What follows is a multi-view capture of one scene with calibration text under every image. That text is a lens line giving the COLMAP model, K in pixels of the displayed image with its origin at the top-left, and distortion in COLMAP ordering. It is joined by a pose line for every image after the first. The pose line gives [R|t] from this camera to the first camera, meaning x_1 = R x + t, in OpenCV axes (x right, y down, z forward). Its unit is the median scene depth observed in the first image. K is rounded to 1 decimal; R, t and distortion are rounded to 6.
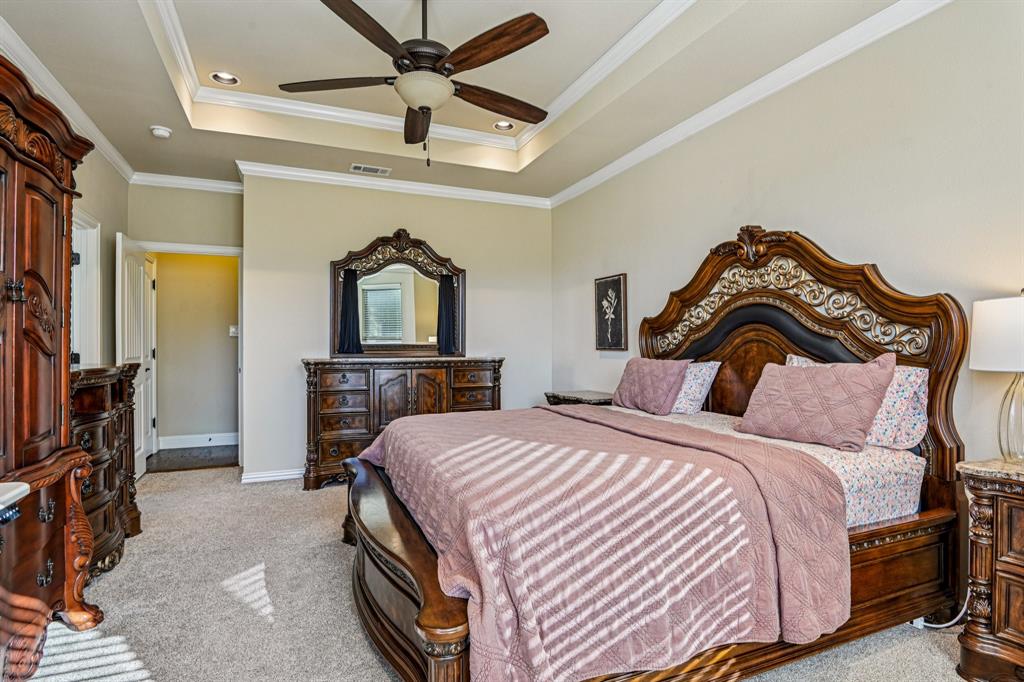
lens RADIAL K [[528.6, 0, 516.1], [0, 528.6, 350.7], [0, 0, 1]] dist [-0.006193, -0.012710]
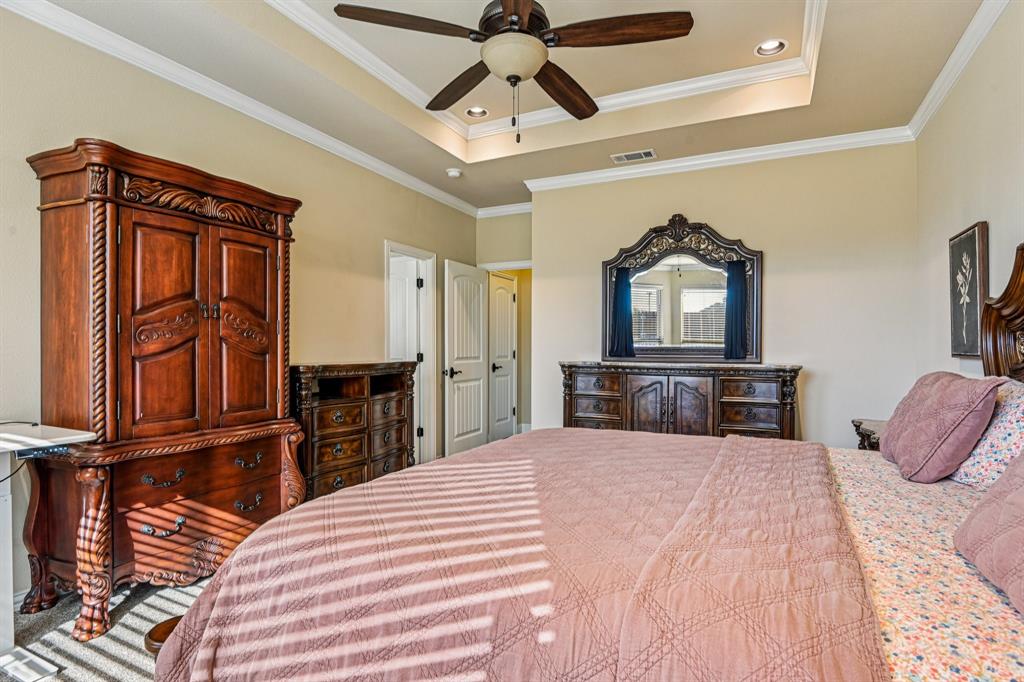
lens RADIAL K [[528.6, 0, 516.1], [0, 528.6, 350.7], [0, 0, 1]] dist [-0.006193, -0.012710]
pose [[0.648488, 0.007322, -0.761189, 0.283032], [-0.012235, 0.999925, -0.000805, -0.002548], [0.761126, 0.009835, 0.648529, 0.246399]]
